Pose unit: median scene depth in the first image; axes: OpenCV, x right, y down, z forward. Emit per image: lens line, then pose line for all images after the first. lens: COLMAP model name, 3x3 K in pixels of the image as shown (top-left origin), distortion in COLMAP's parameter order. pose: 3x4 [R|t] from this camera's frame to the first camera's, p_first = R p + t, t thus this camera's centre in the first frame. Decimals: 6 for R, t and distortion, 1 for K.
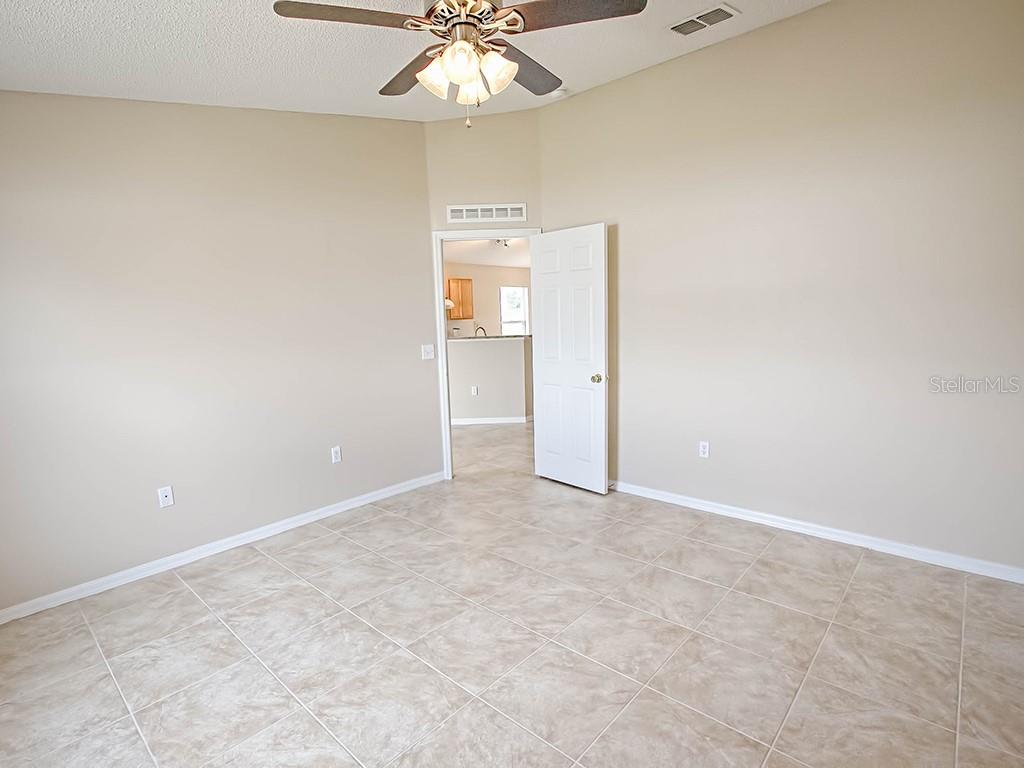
lens RADIAL K [[523.4, 0, 504.8], [0, 523.4, 388.3], [0, 0, 1]] dist [-0.059278, 0.022409]
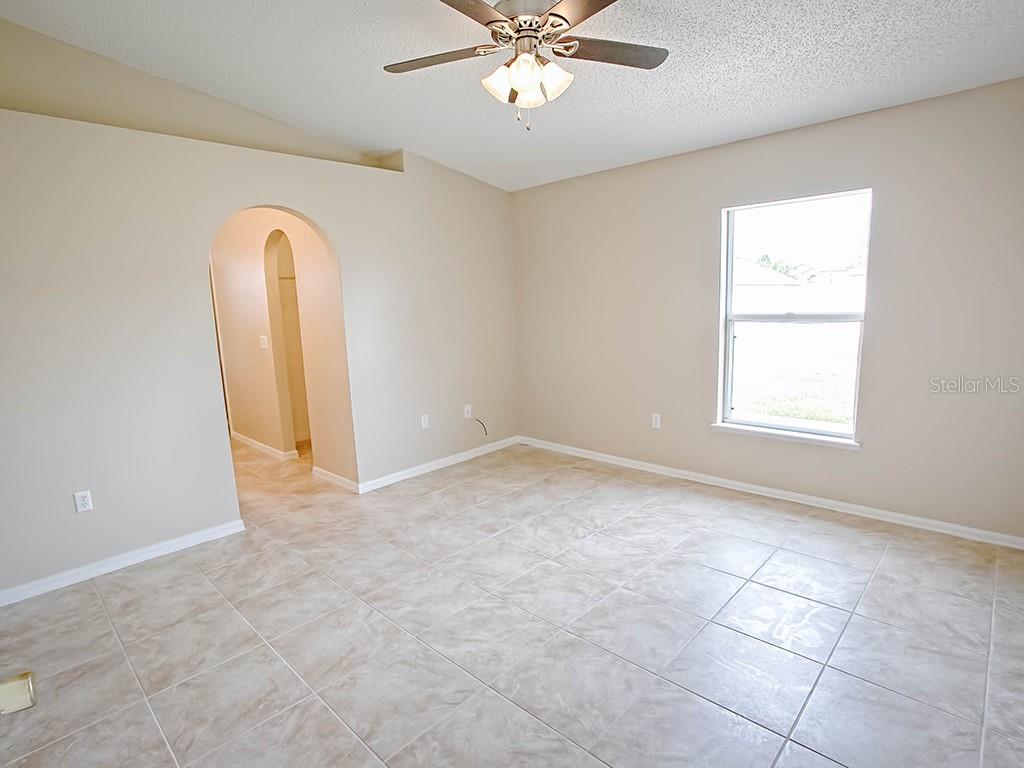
lens RADIAL K [[535.8, 0, 510.7], [0, 535.8, 387.1], [0, 0, 1]] dist [-0.064208, 0.024142]
pose [[-0.997187, 0.068146, 0.031207, -0.020535], [0.074324, 0.952838, 0.294237, -0.233648], [-0.009684, 0.295729, -0.955223, 1.675949]]
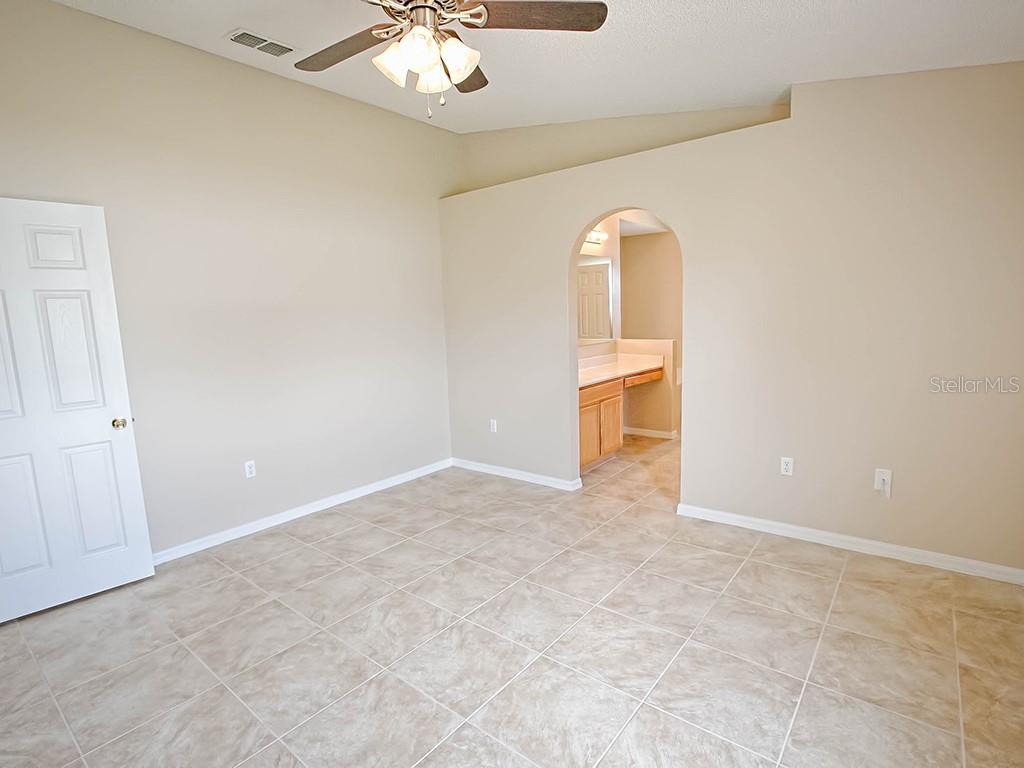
lens RADIAL K [[523.4, 0, 504.8], [0, 523.4, 388.3], [0, 0, 1]] dist [-0.059278, 0.022409]
pose [[-0.057170, -0.108941, 0.992403, -0.801276], [0.177257, 0.977128, 0.117475, -0.080500], [-0.982503, 0.182626, -0.036552, 0.737332]]
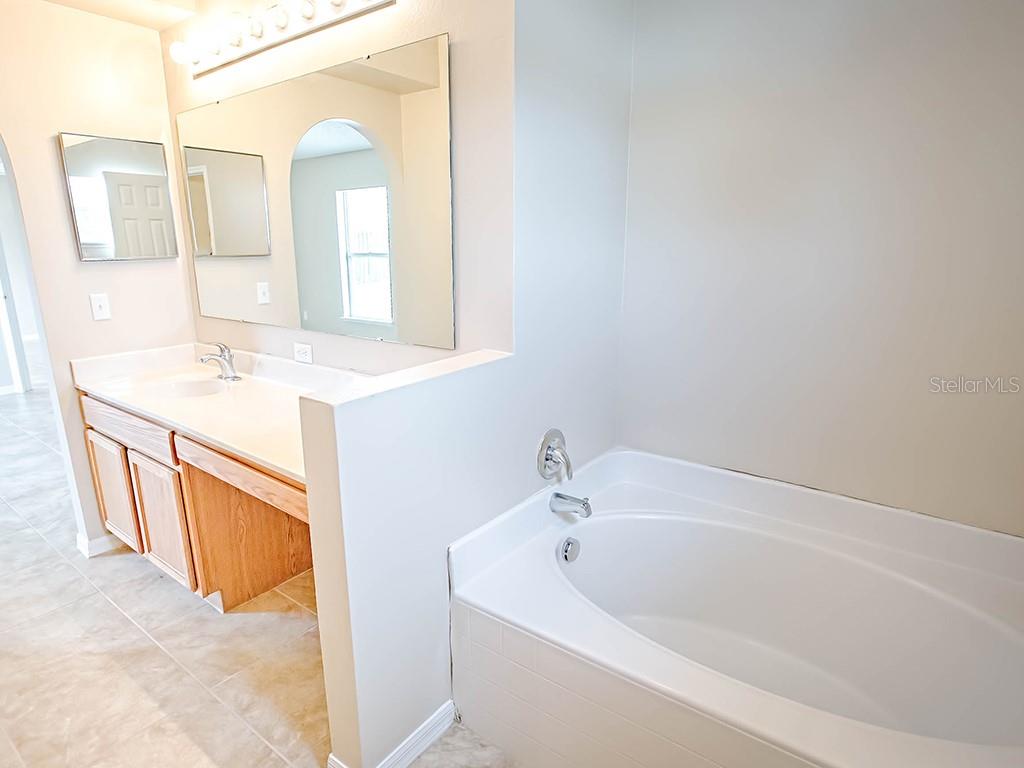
lens RADIAL K [[523.4, 0, 504.8], [0, 523.4, 388.3], [0, 0, 1]] dist [-0.059278, 0.022409]
pose [[0.985901, 0.002866, 0.167303, 1.339886], [-0.023114, 0.992600, 0.119207, 0.010003], [-0.165724, -0.121393, 0.978672, -0.494194]]
